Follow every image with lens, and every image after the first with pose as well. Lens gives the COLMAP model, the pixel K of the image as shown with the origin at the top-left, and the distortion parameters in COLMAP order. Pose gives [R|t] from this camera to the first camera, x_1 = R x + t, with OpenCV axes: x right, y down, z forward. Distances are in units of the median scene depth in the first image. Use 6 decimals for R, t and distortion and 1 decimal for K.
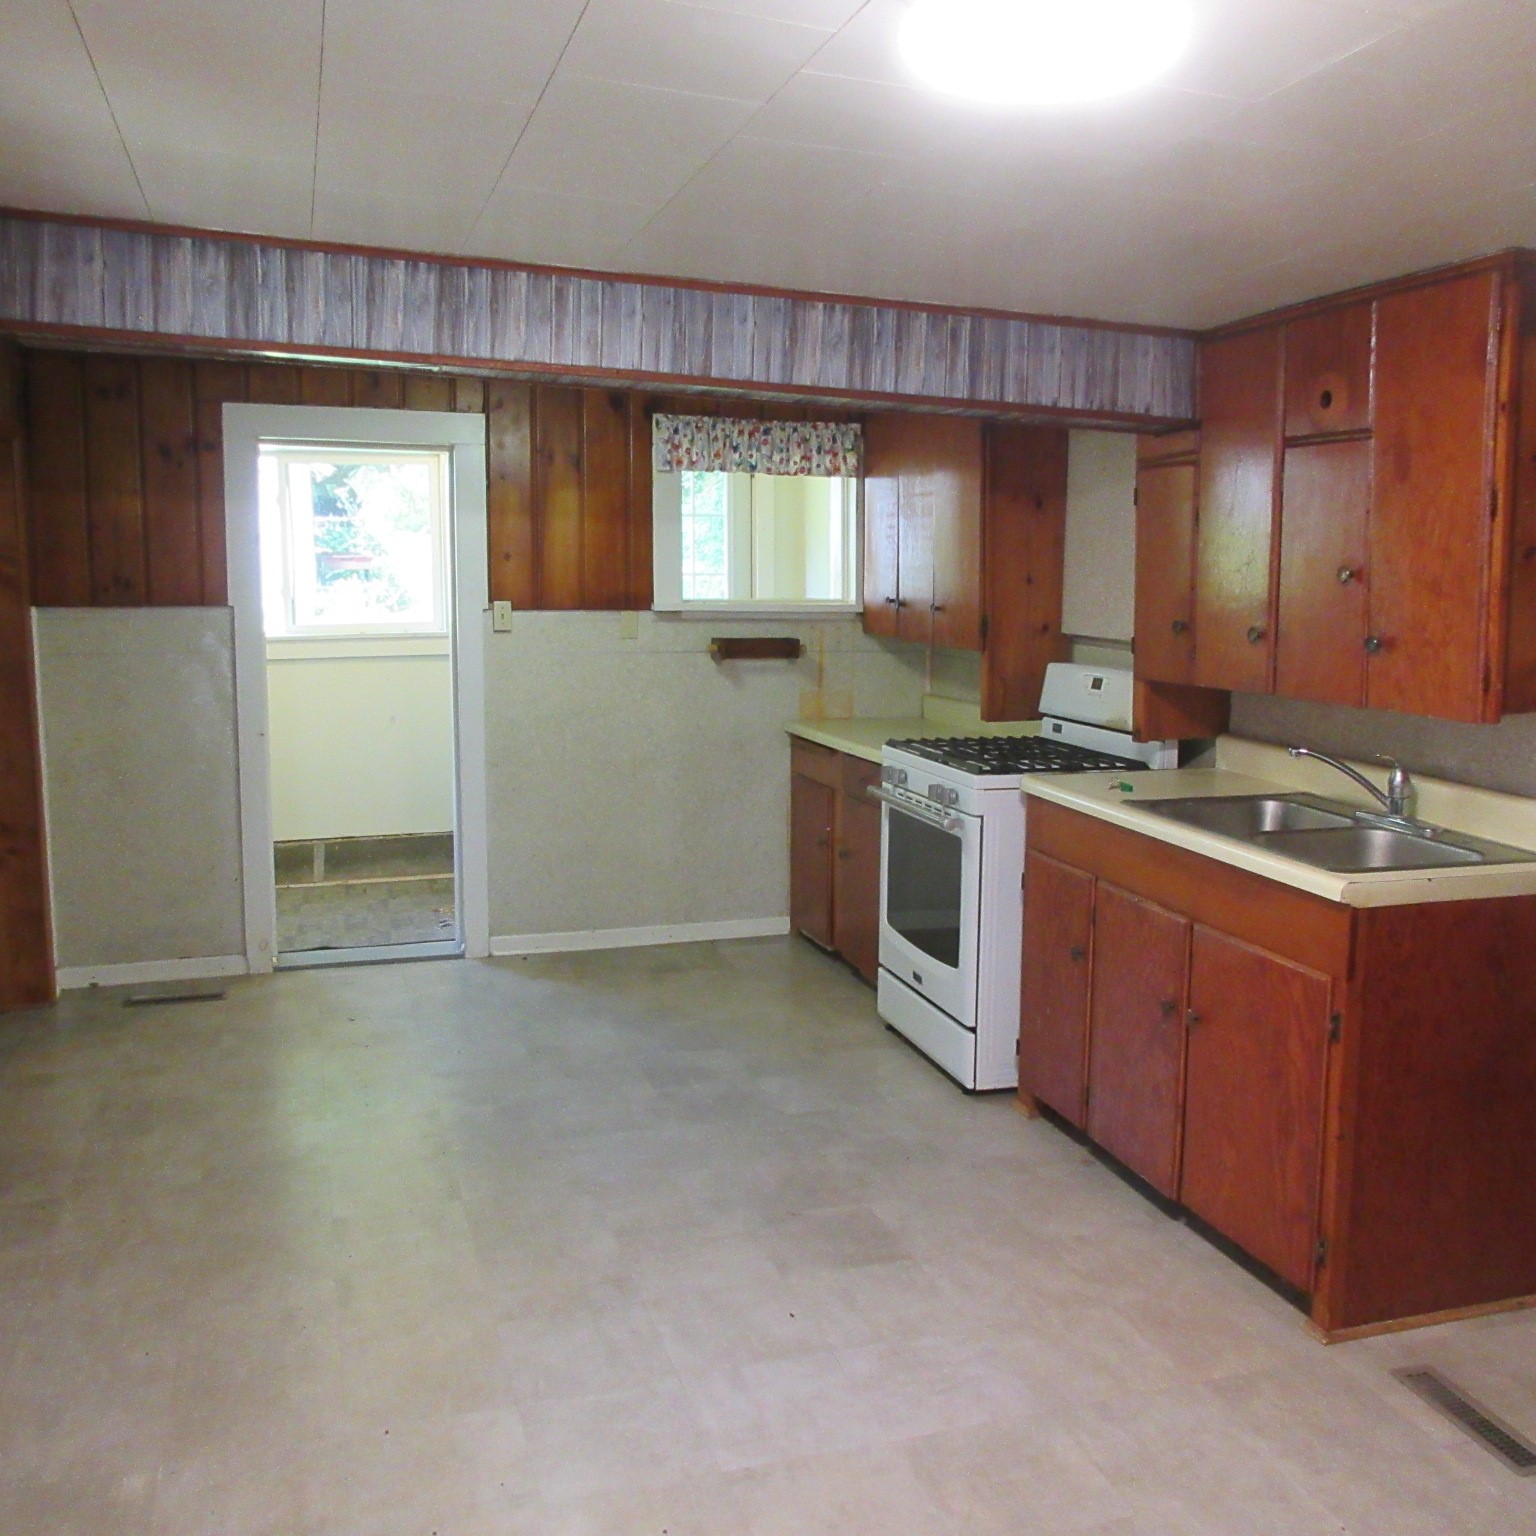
lens RADIAL K [[1520.0, 0, 770.8], [0, 1520.0, 750.6], [0, 0, 1]] dist [-0.009440, 0.009710]
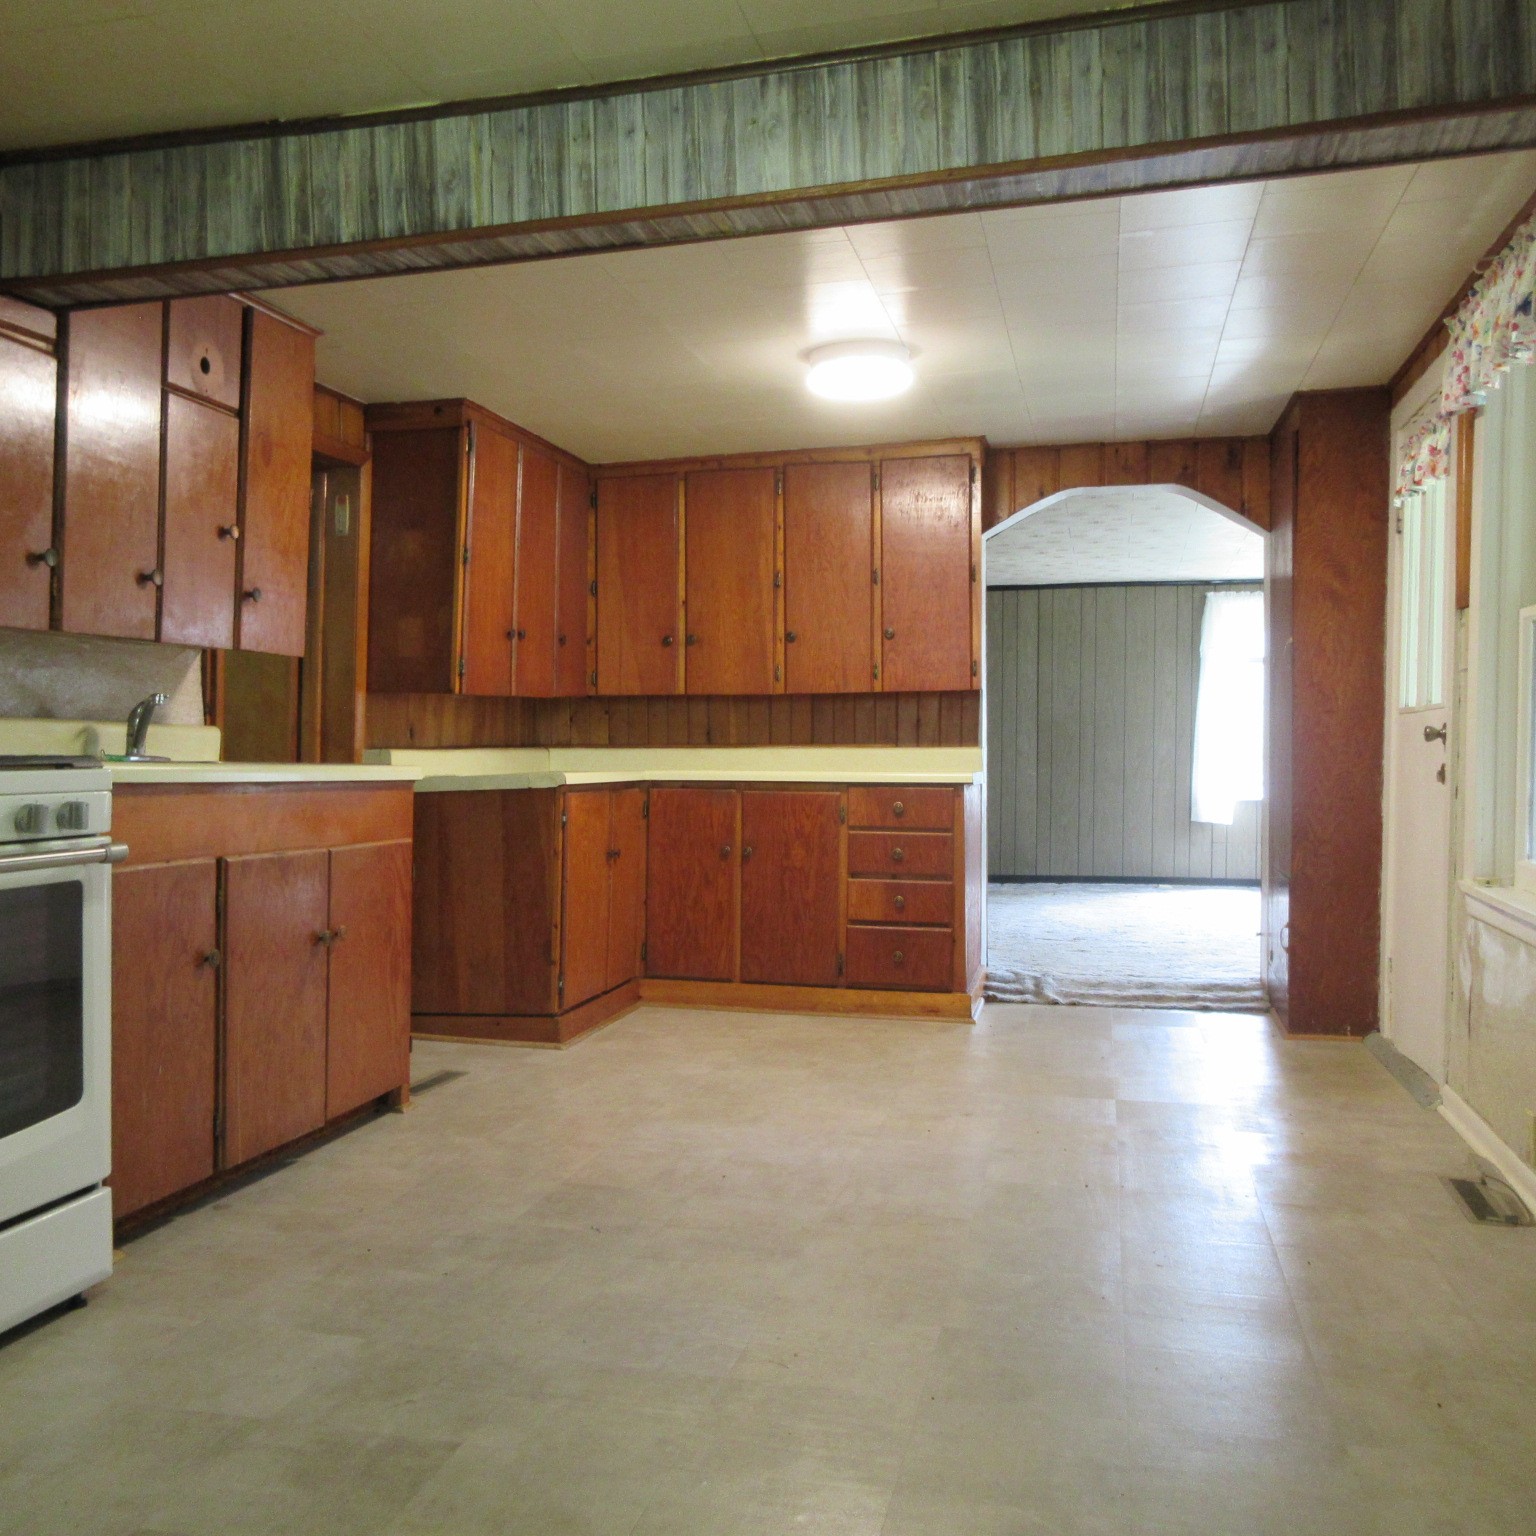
lens RADIAL K [[1520.0, 0, 770.8], [0, 1520.0, 750.6], [0, 0, 1]] dist [-0.009440, 0.009710]
pose [[-0.865469, -0.023875, 0.500393, -0.505786], [0.043134, 0.991603, 0.121916, -0.069953], [-0.499101, 0.127098, -0.857172, 1.678707]]
